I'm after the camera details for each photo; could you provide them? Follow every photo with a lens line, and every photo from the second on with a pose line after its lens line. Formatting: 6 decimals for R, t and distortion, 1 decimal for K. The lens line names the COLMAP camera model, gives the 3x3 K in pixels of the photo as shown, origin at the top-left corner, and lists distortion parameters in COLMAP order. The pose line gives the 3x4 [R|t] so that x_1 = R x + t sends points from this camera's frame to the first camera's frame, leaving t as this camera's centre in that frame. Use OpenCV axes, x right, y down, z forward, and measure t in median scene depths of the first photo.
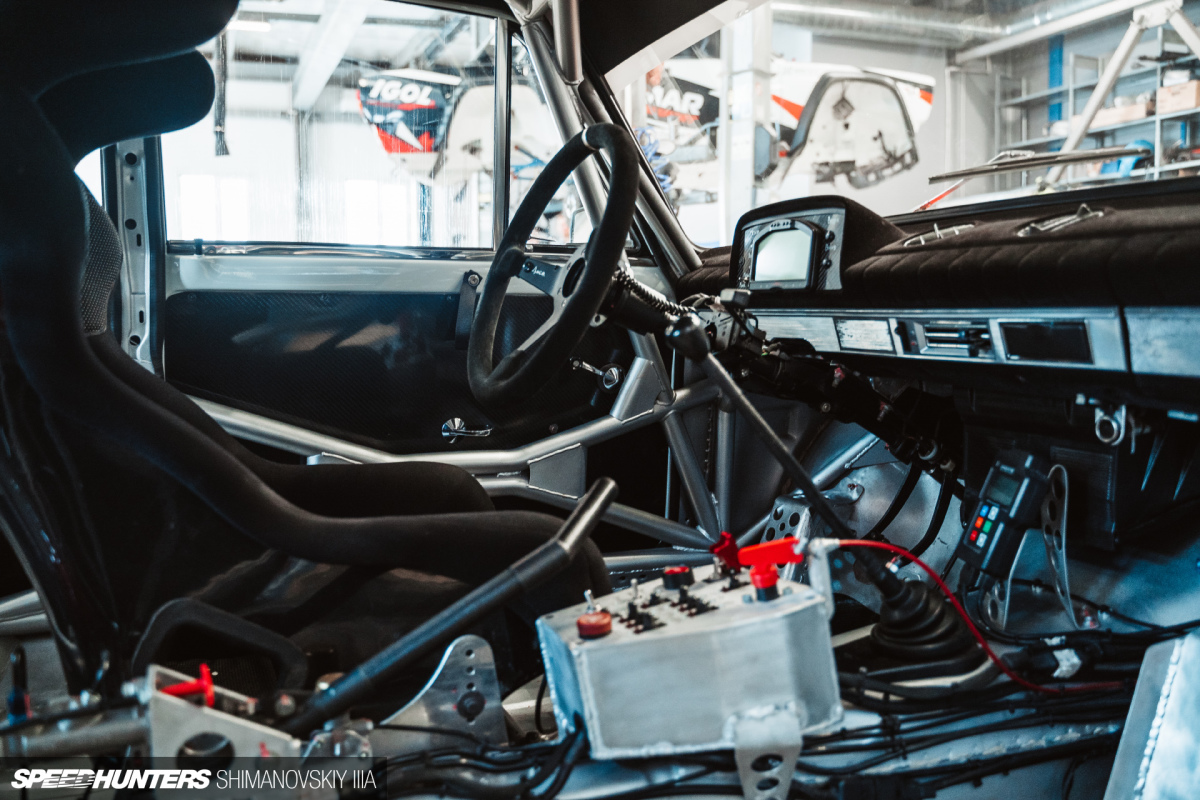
lens RADIAL K [[977.3, 0, 597.7], [0, 977.3, 385.7], [0, 0, 1]] dist [-0.102834, 0.060606]
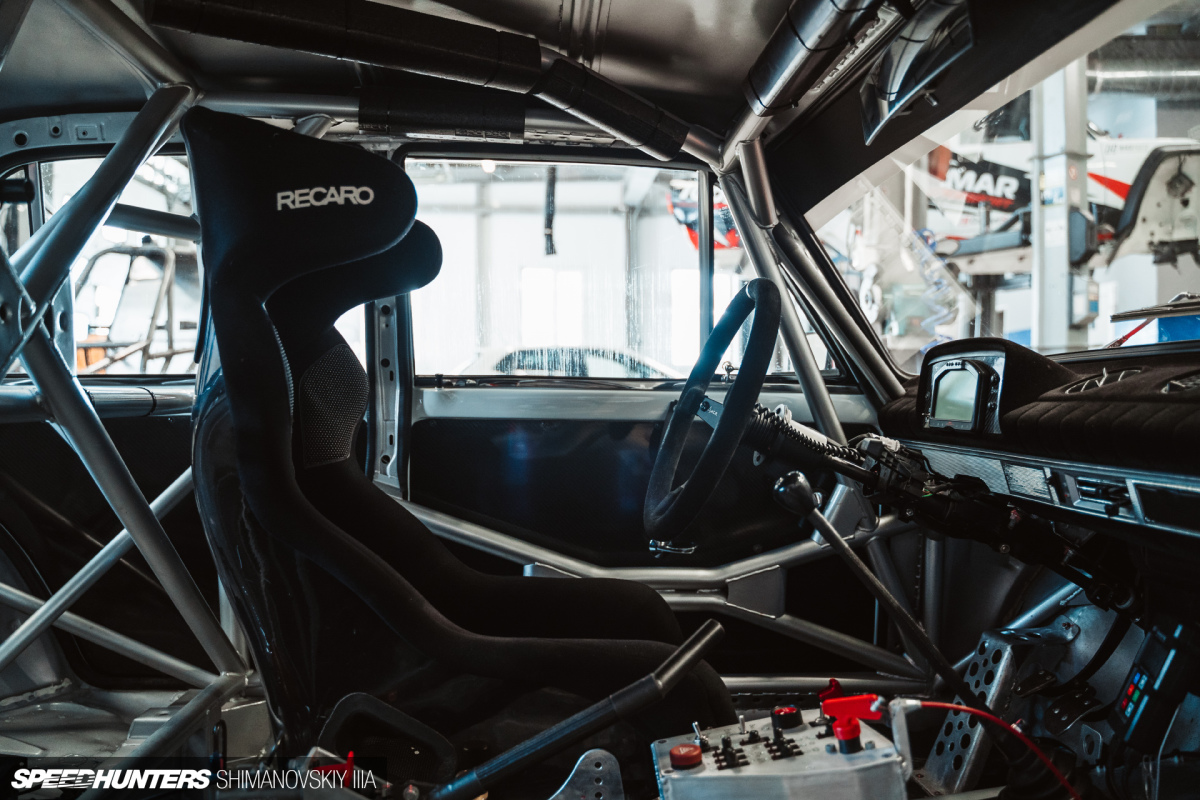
lens RADIAL K [[977.3, 0, 597.7], [0, 977.3, 385.7], [0, 0, 1]] dist [-0.102834, 0.060606]
pose [[0.941492, 0.004246, -0.337009, 0.174201], [-0.031329, 0.996694, -0.074963, -0.056268], [0.335576, 0.081135, 0.938512, -0.058596]]
